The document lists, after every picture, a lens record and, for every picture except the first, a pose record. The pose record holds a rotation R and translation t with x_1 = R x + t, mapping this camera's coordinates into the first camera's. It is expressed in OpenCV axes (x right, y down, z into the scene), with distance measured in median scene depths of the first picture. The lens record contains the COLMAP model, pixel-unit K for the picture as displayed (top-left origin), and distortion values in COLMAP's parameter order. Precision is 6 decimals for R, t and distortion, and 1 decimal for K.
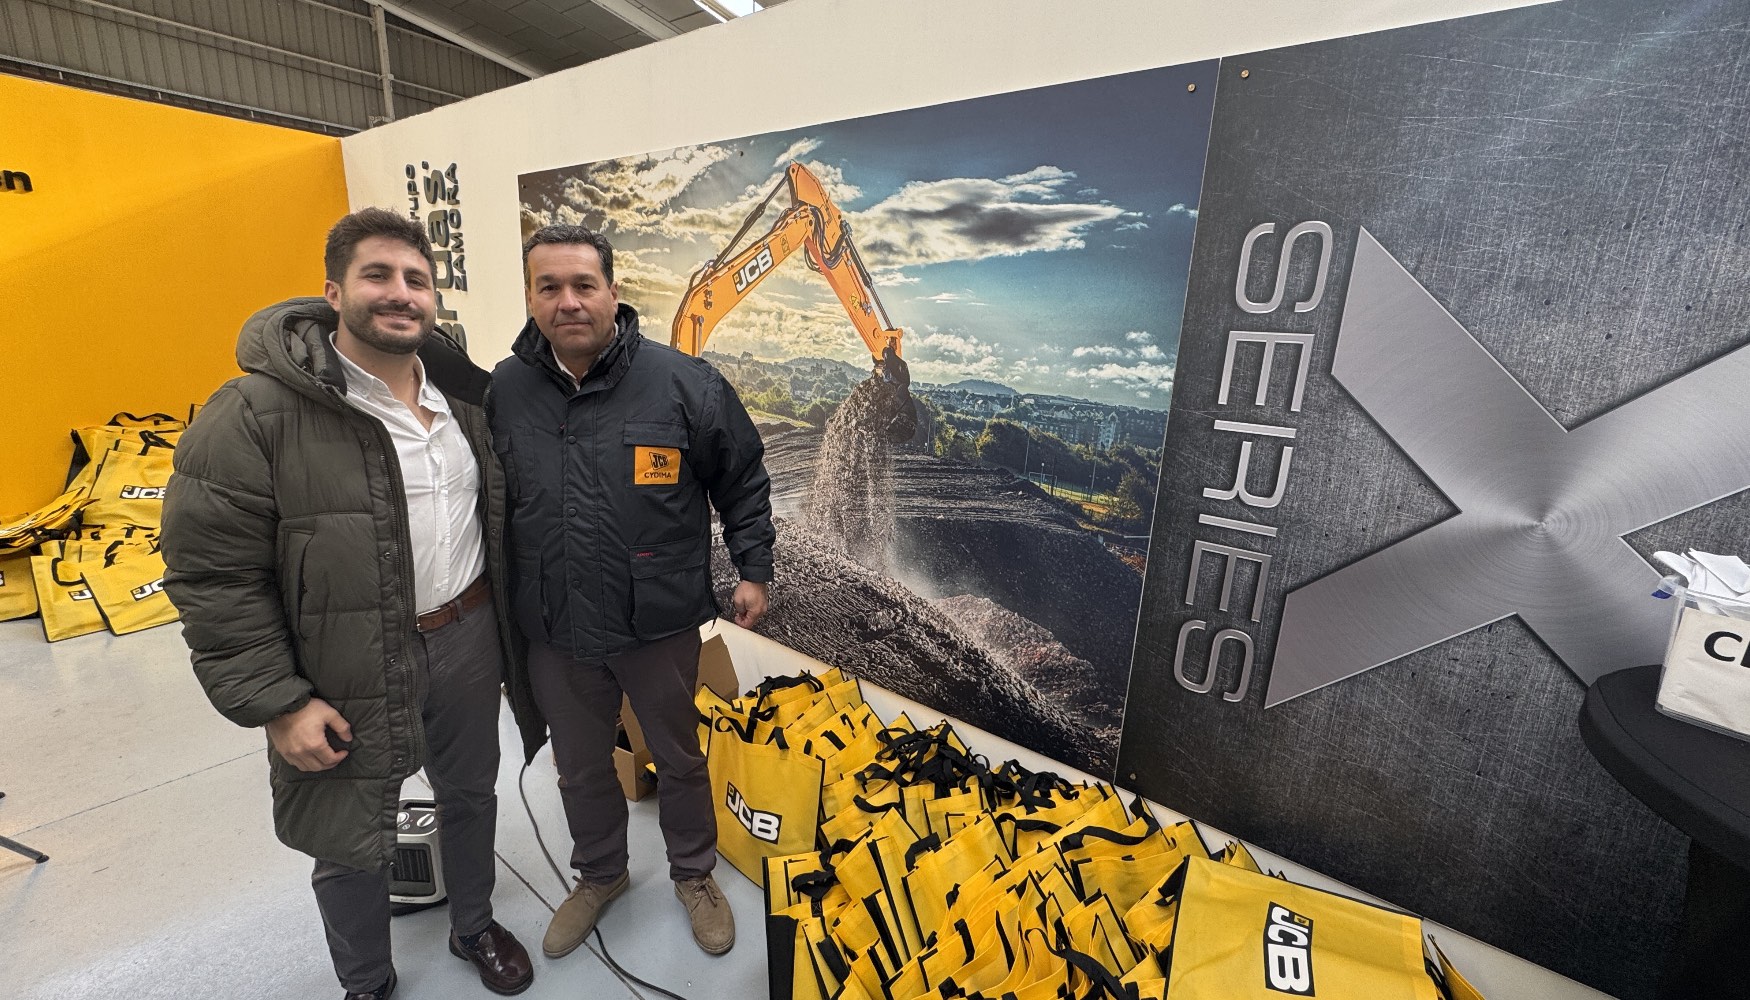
lens RADIAL K [[702.3, 0, 869.5], [0, 702.3, 486.5], [0, 0, 1]] dist [-0.001764, -0.000031]
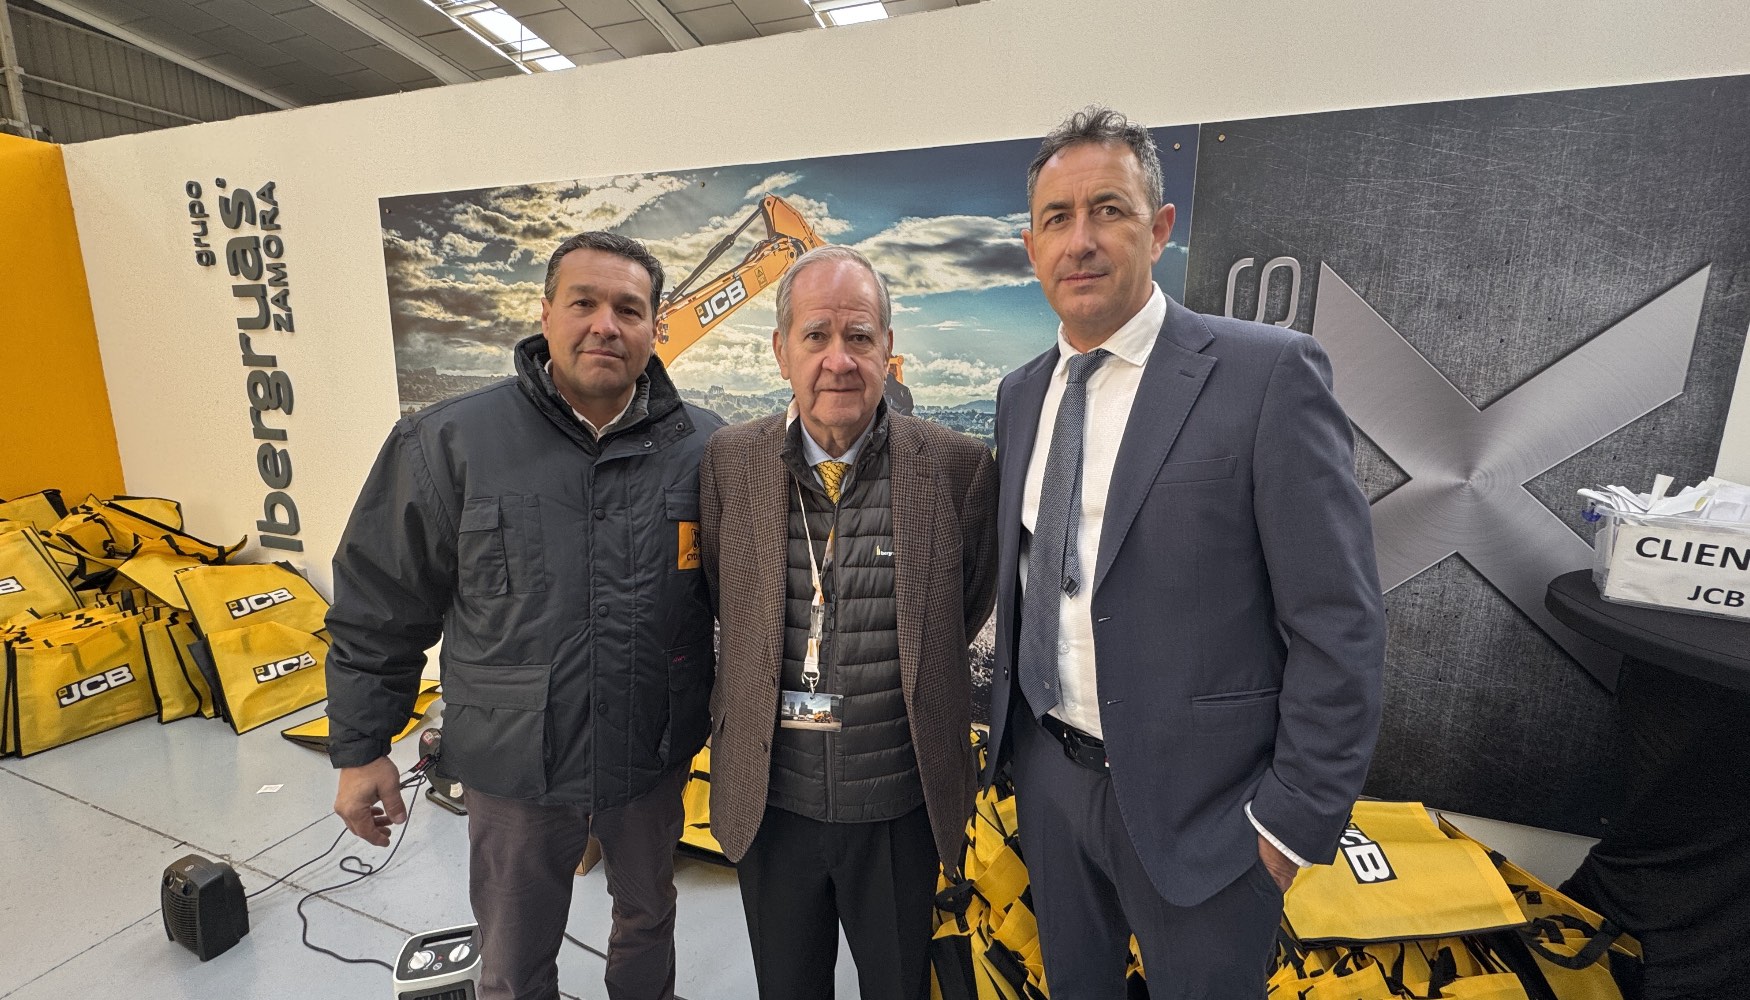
lens RADIAL K [[702.3, 0, 869.5], [0, 702.3, 486.5], [0, 0, 1]] dist [-0.001764, -0.000031]
pose [[0.954500, -0.082889, 0.286460, -0.319795], [0.096239, 0.994817, -0.032816, -0.001997], [-0.282255, 0.058892, 0.957530, 0.027387]]
